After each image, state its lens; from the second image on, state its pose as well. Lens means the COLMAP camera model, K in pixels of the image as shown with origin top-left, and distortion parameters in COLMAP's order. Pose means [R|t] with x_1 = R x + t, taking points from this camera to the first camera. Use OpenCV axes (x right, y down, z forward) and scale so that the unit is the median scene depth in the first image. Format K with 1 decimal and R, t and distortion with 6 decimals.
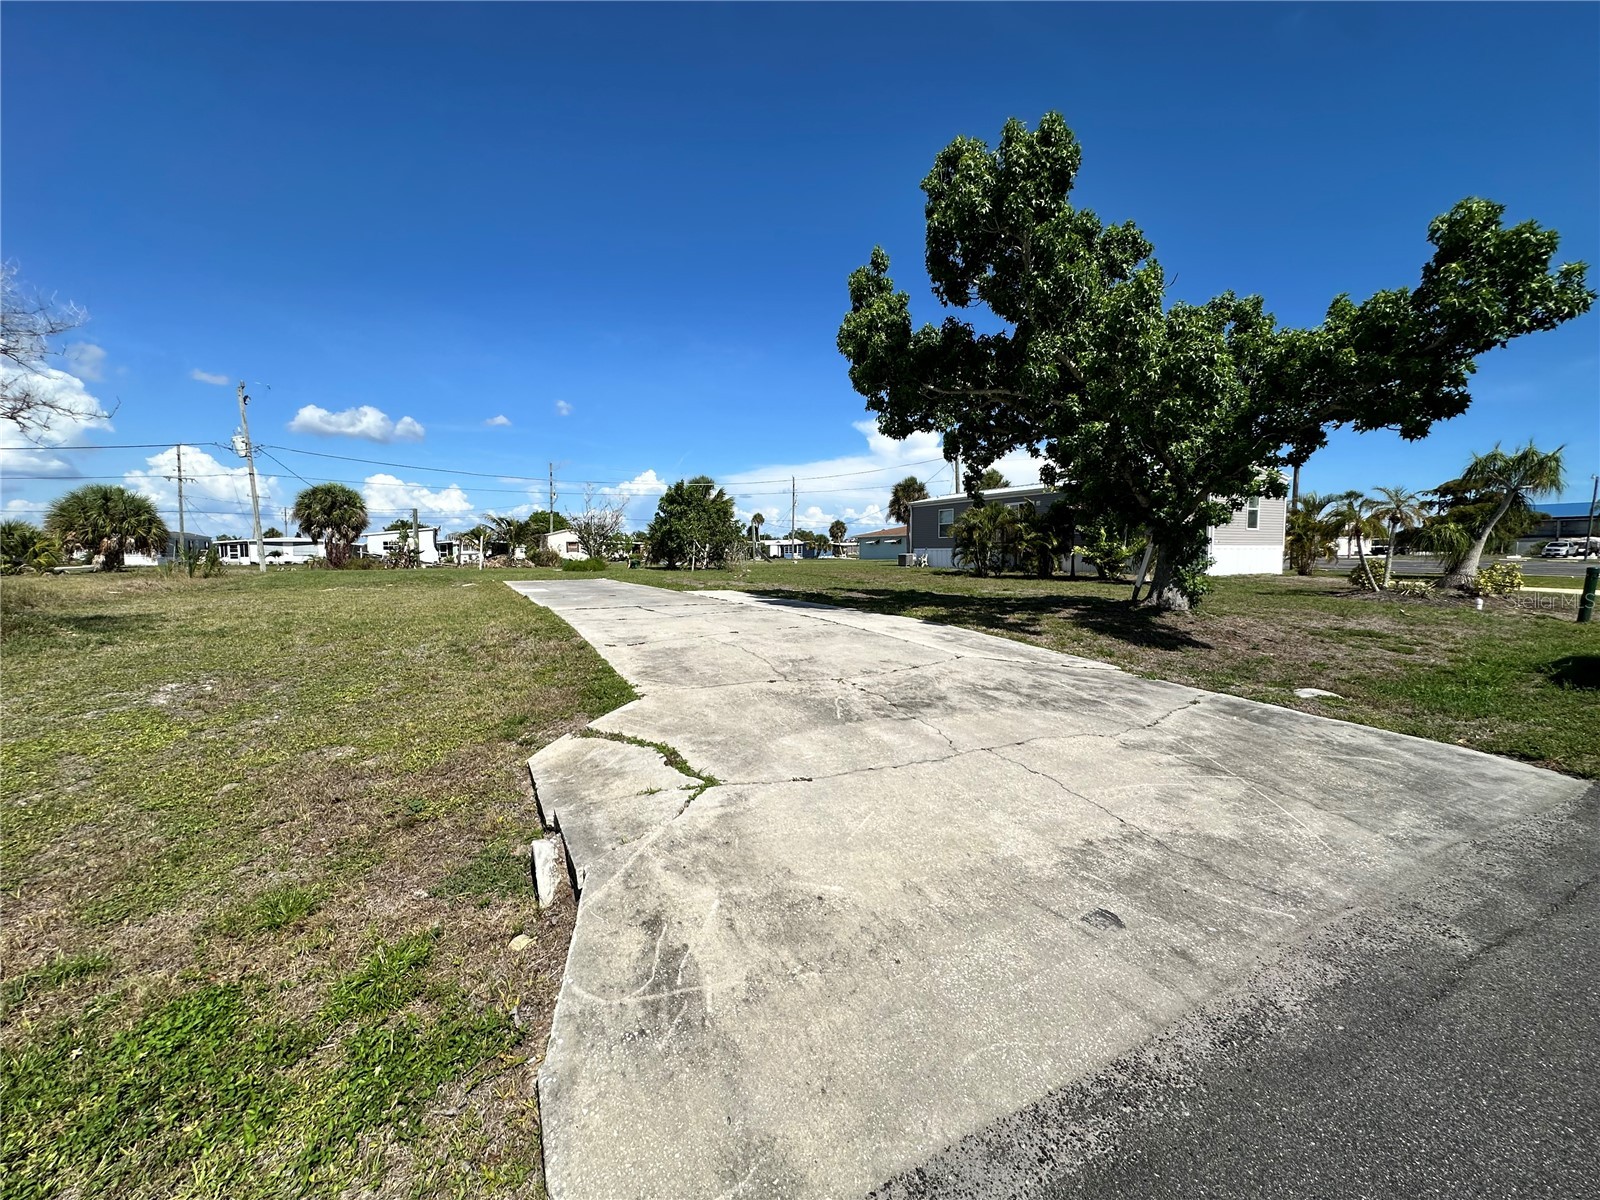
lens RADIAL K [[642.6, 0, 799.8], [0, 642.6, 606.6], [0, 0, 1]] dist [-0.004037, 0.000405]
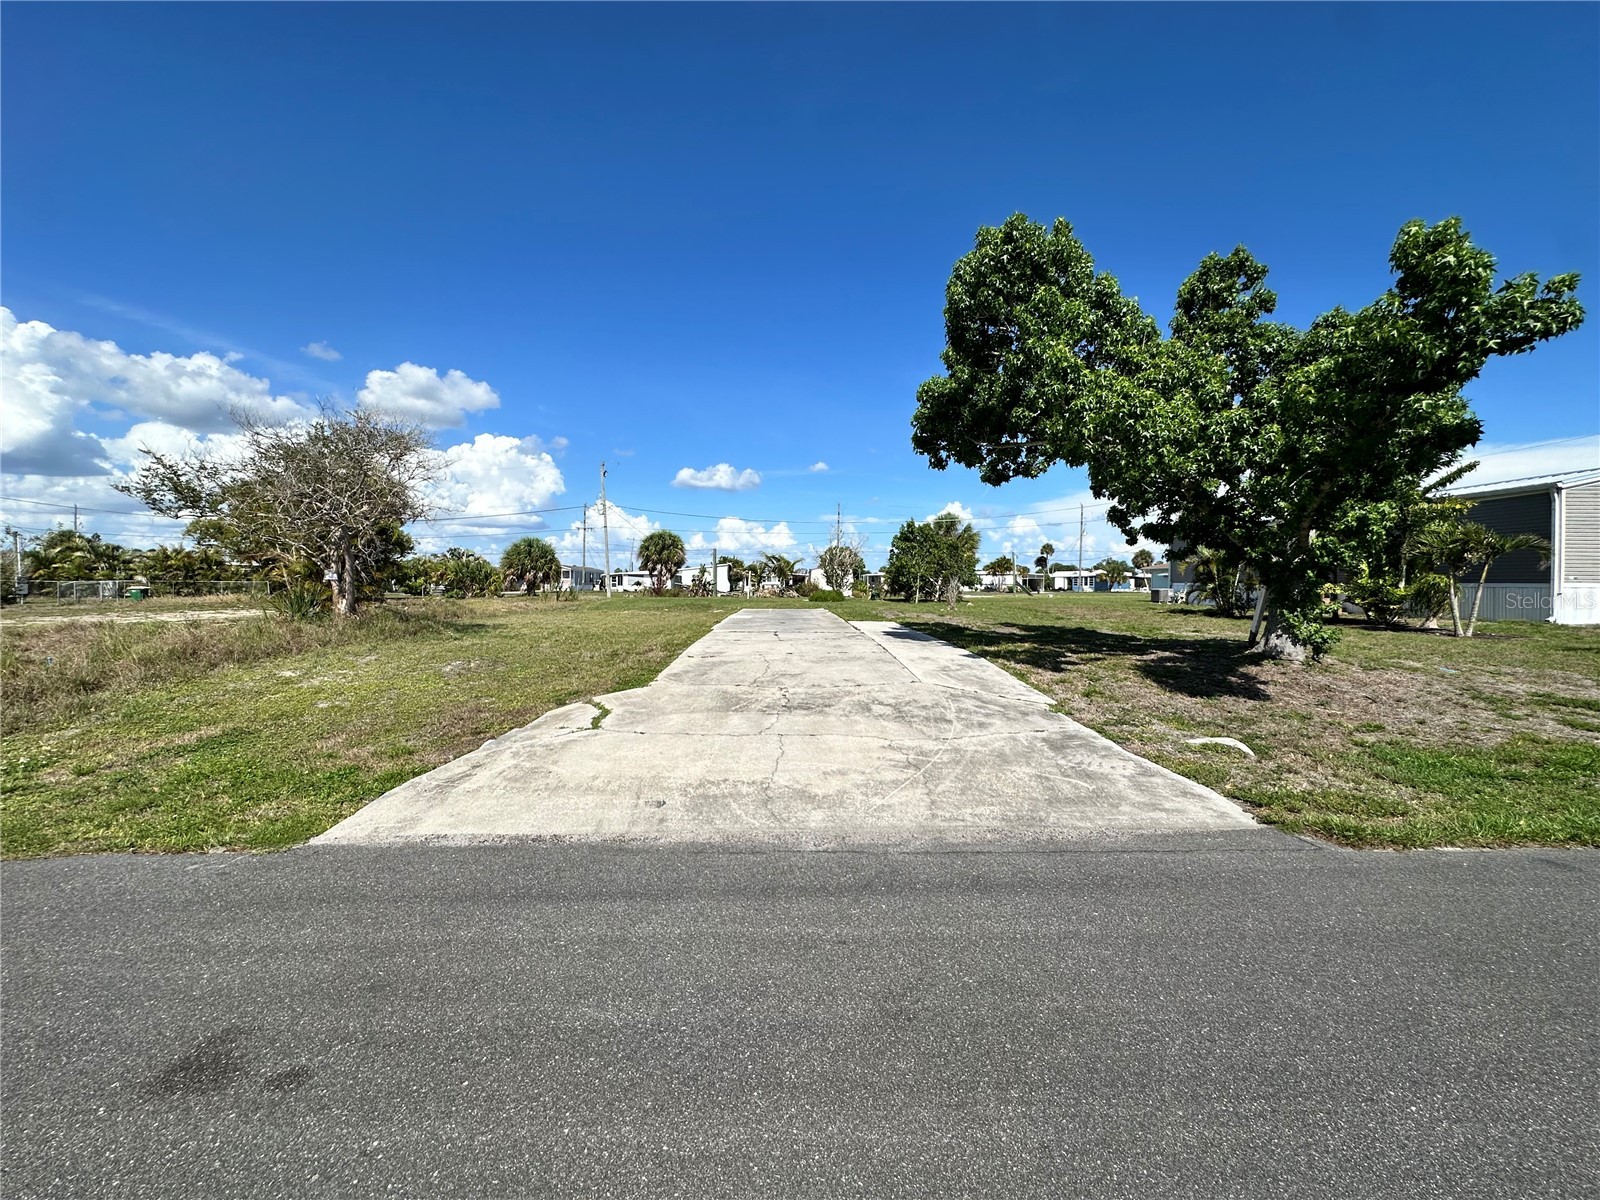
lens RADIAL K [[642.6, 0, 797.6], [0, 642.6, 609.0], [0, 0, 1]] dist [-0.004037, 0.000405]
pose [[0.892999, 0.024118, -0.449413, 0.125221], [-0.043869, 0.998473, -0.033584, -0.001496], [0.447916, 0.049705, 0.892693, -0.036146]]
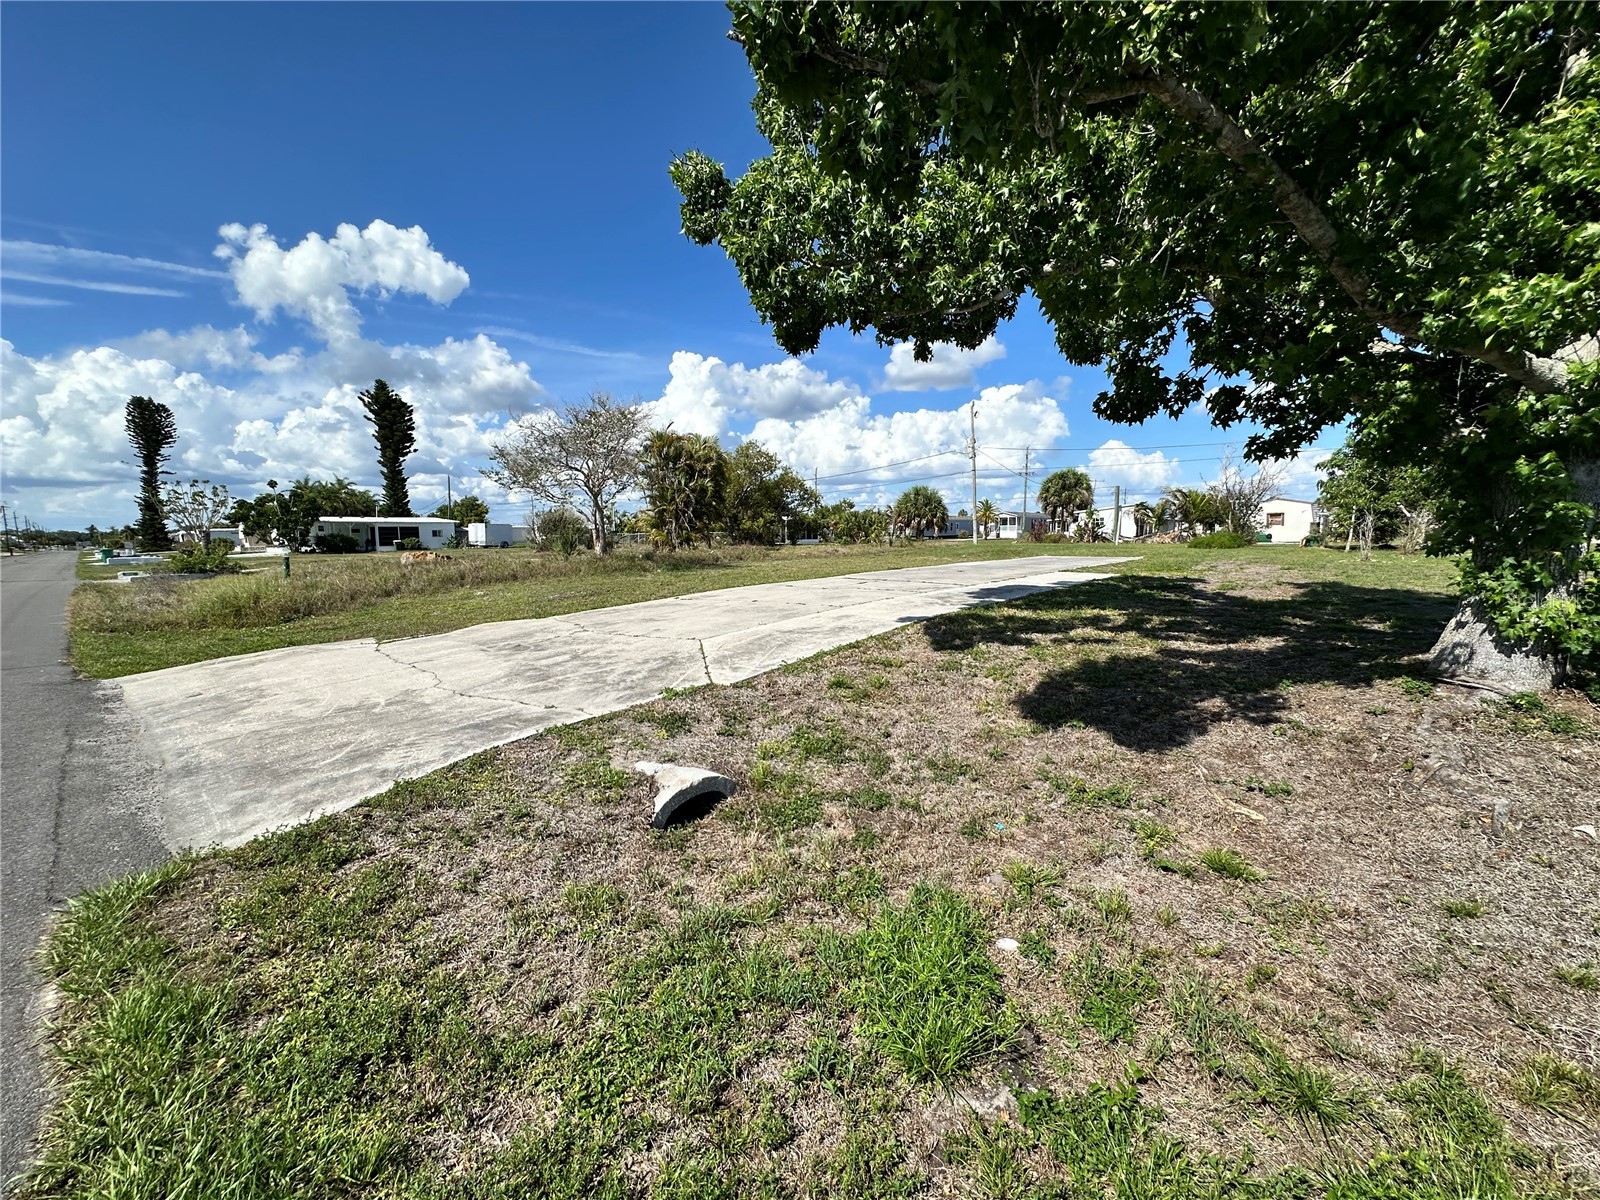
lens RADIAL K [[642.6, 0, 797.0], [0, 642.6, 611.2], [0, 0, 1]] dist [-0.004037, 0.000405]
pose [[0.353926, 0.111470, -0.928607, 0.259774], [-0.067351, 0.993332, 0.093570, -0.014315], [0.932845, 0.029426, 0.359074, 0.168765]]
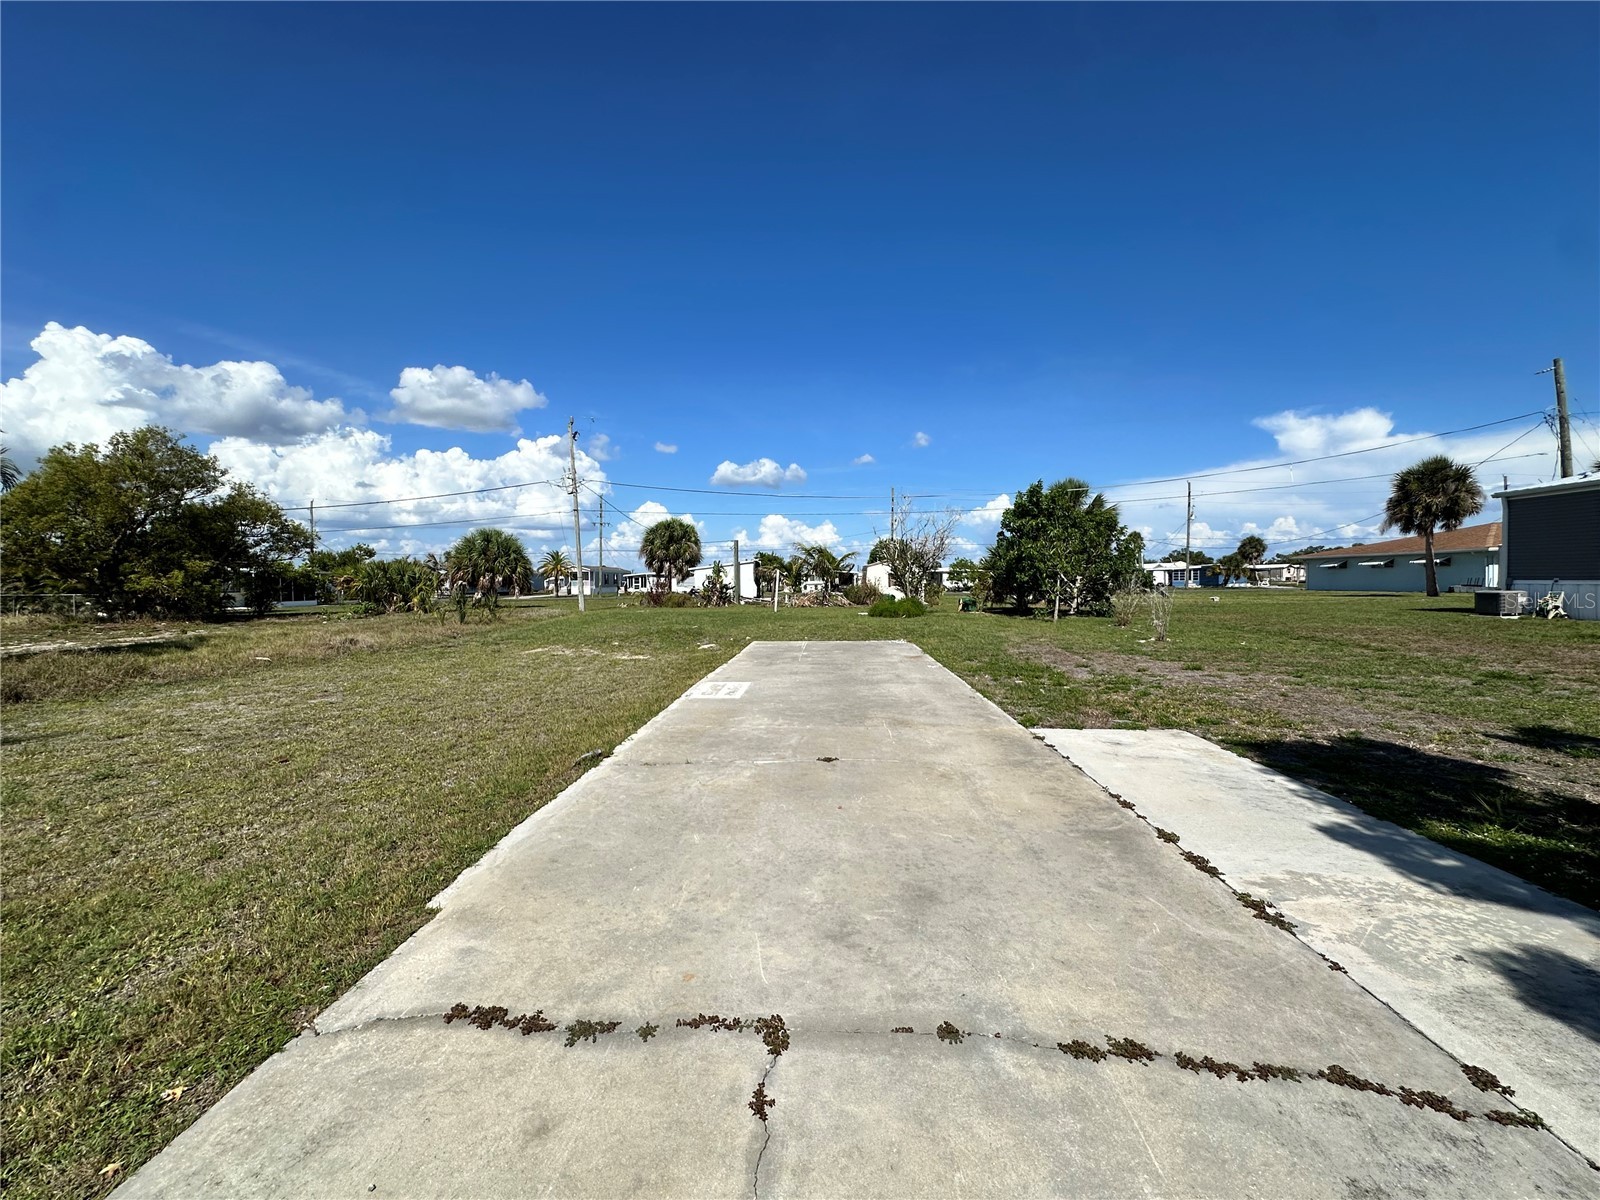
lens RADIAL K [[642.6, 0, 800.3], [0, 642.6, 612.2], [0, 0, 1]] dist [-0.004037, 0.000405]
pose [[0.861265, 0.018976, -0.507801, -0.057295], [-0.034710, 0.999165, -0.021534, -0.038513], [0.506969, 0.036172, 0.861205, 0.306926]]
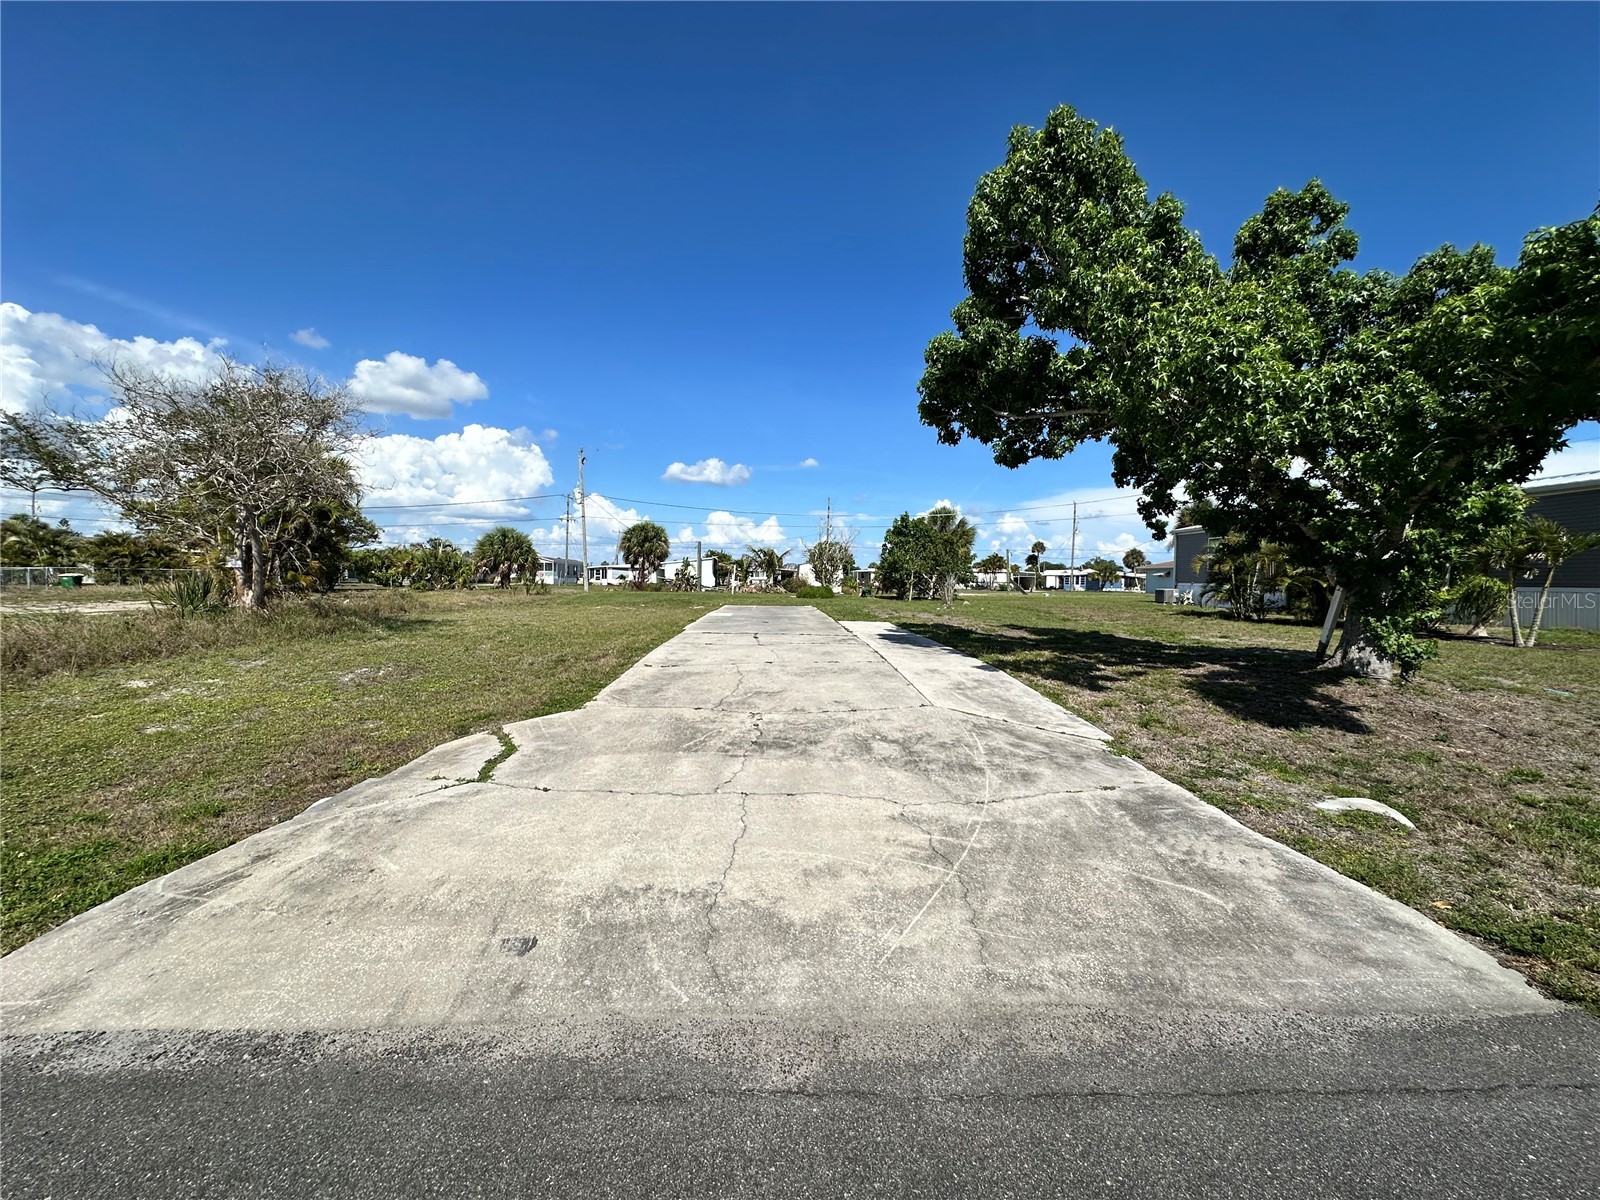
lens RADIAL K [[642.6, 0, 797.8], [0, 642.6, 605.6], [0, 0, 1]] dist [-0.004037, 0.000405]
pose [[0.900563, 0.034793, -0.433330, 0.102650], [-0.054359, 0.997981, -0.032840, -0.005503], [0.431313, 0.053130, 0.900637, 0.015395]]
